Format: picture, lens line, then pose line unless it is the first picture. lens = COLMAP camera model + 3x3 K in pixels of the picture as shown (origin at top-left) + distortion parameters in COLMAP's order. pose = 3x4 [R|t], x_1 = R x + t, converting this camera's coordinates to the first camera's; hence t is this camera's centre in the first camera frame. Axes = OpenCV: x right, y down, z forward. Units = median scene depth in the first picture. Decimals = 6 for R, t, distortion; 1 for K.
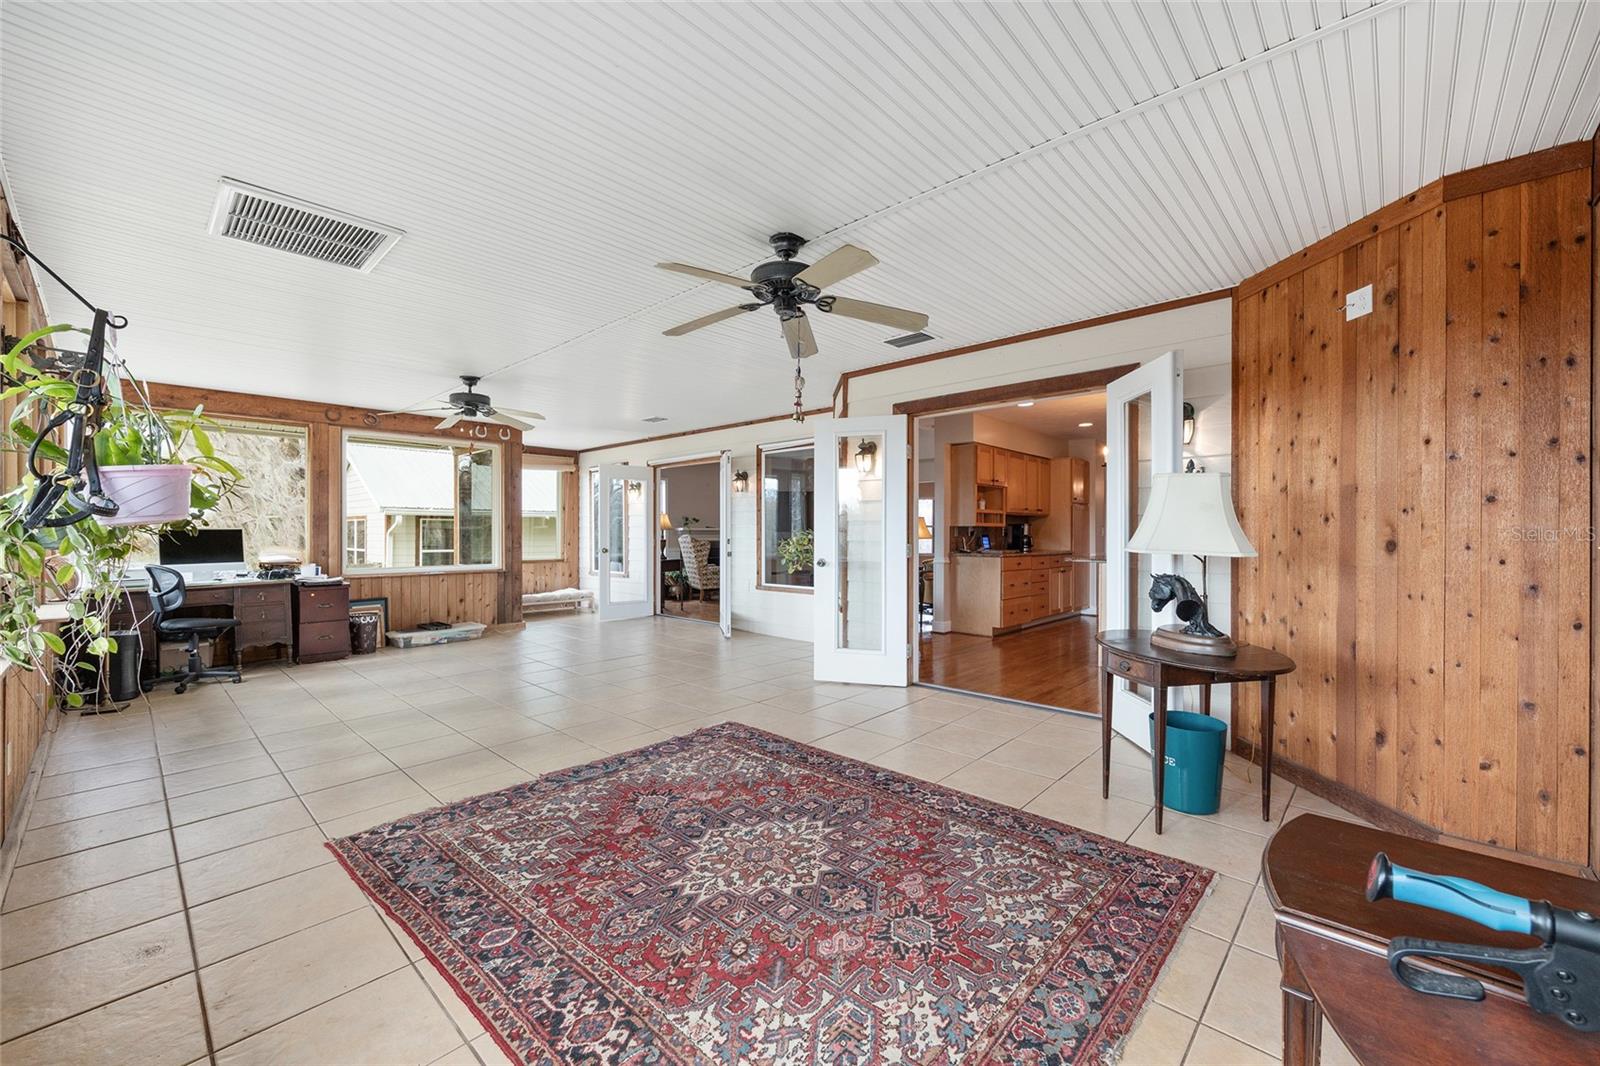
lens RADIAL K [[643.1, 0, 795.3], [0, 643.1, 533.8], [0, 0, 1]] dist [-0.001222, 0.000579]
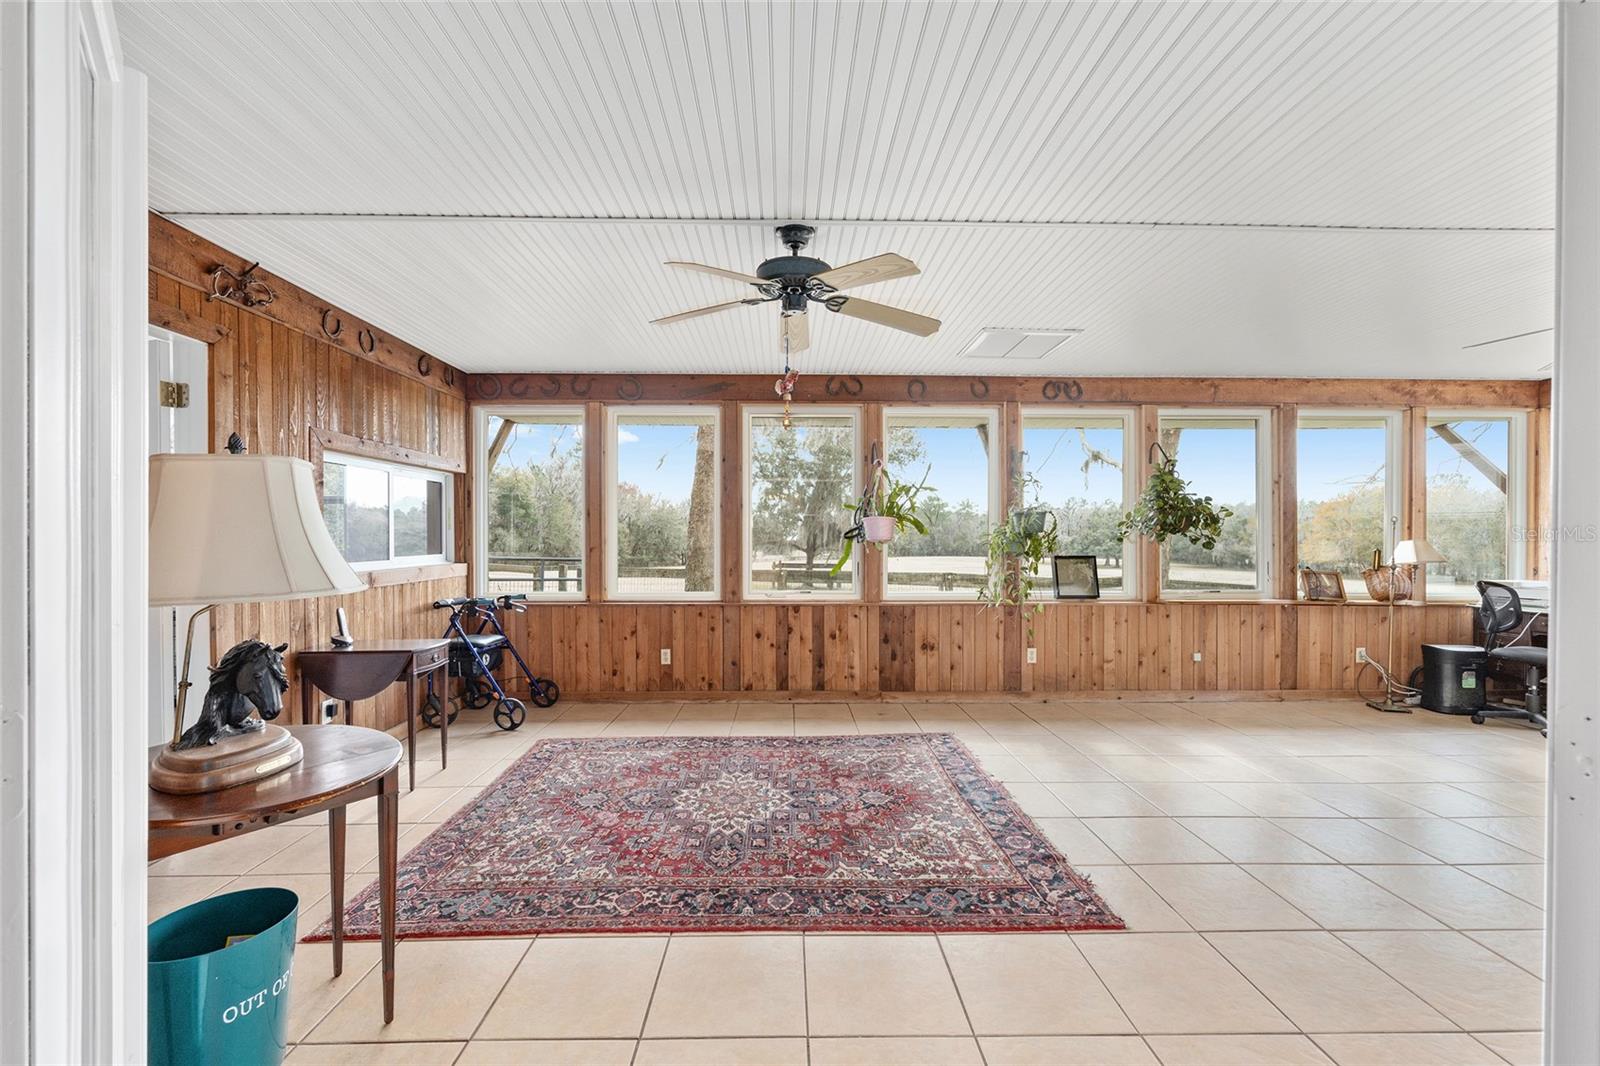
lens RADIAL K [[643.1, 0, 793.4], [0, 643.1, 537.9], [0, 0, 1]] dist [-0.001222, 0.000579]
pose [[-0.717346, 0.001330, -0.696716, 0.580683], [-0.002961, 0.999983, 0.004958, -0.022640], [0.696711, 0.005620, -0.717330, 1.548217]]
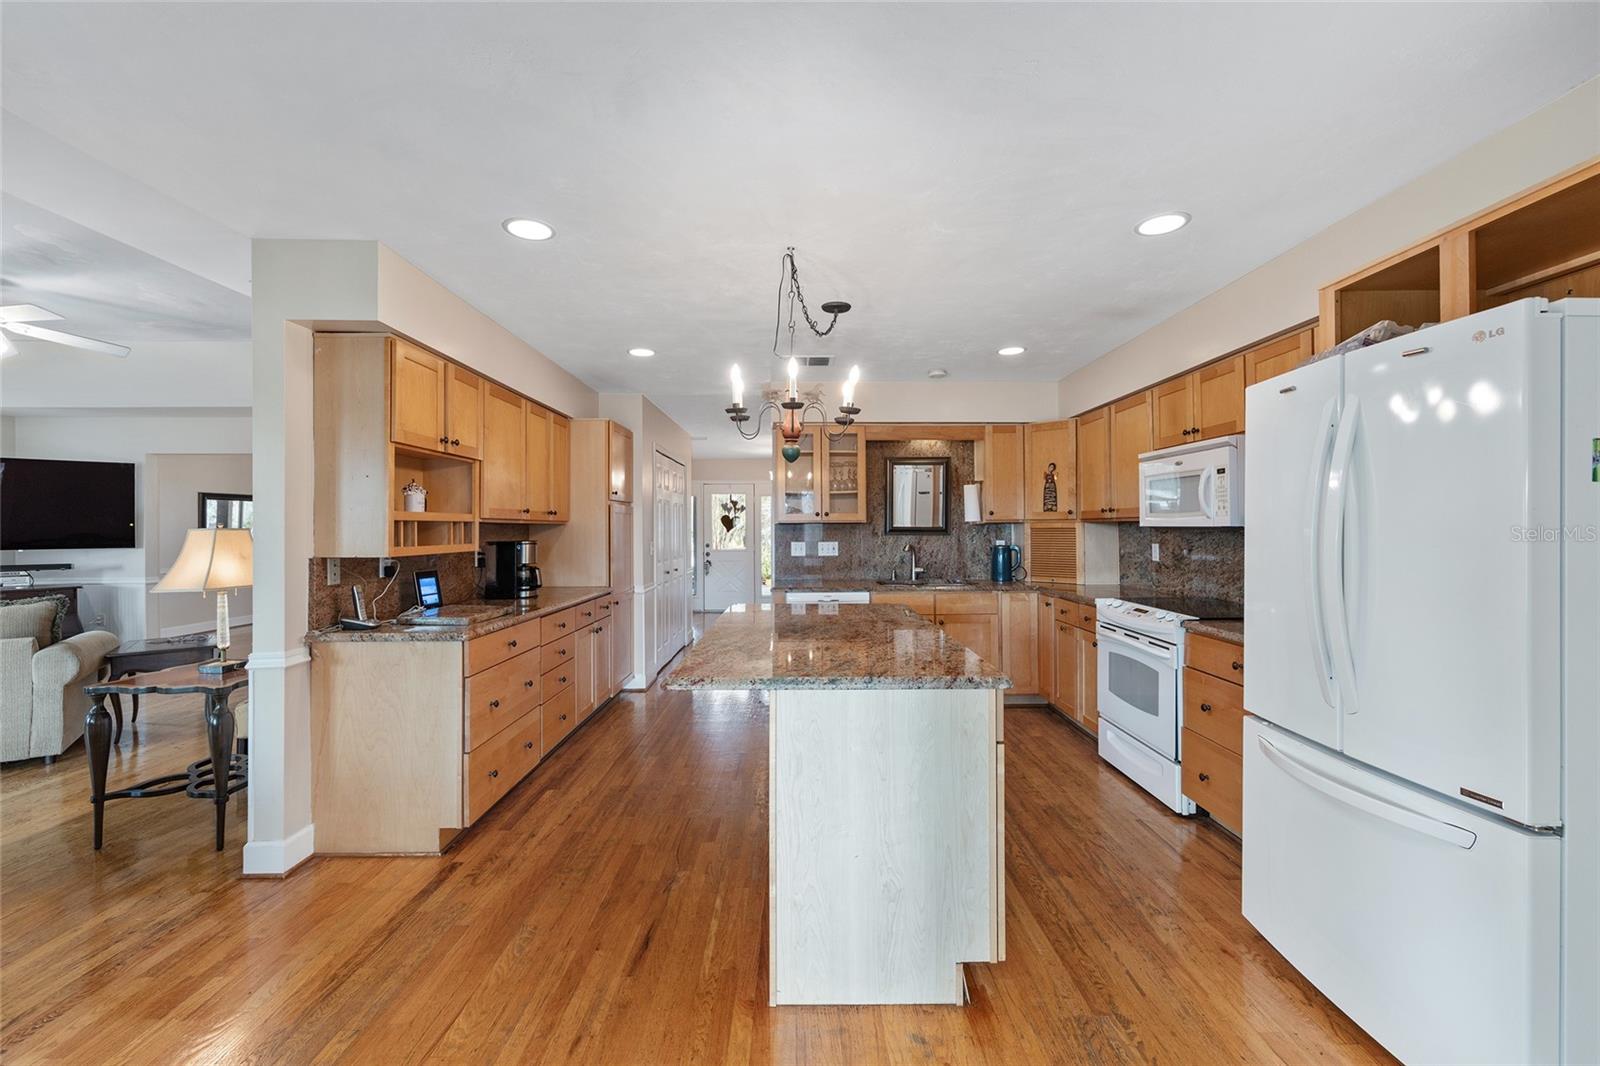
lens RADIAL K [[643.1, 0, 798.6], [0, 643.1, 523.4], [0, 0, 1]] dist [-0.001222, 0.000579]
pose [[0.726565, 0.000211, 0.687098, 0.470562], [0.008885, 0.999913, -0.009703, -0.060547], [-0.687041, 0.013155, 0.726500, 1.360686]]
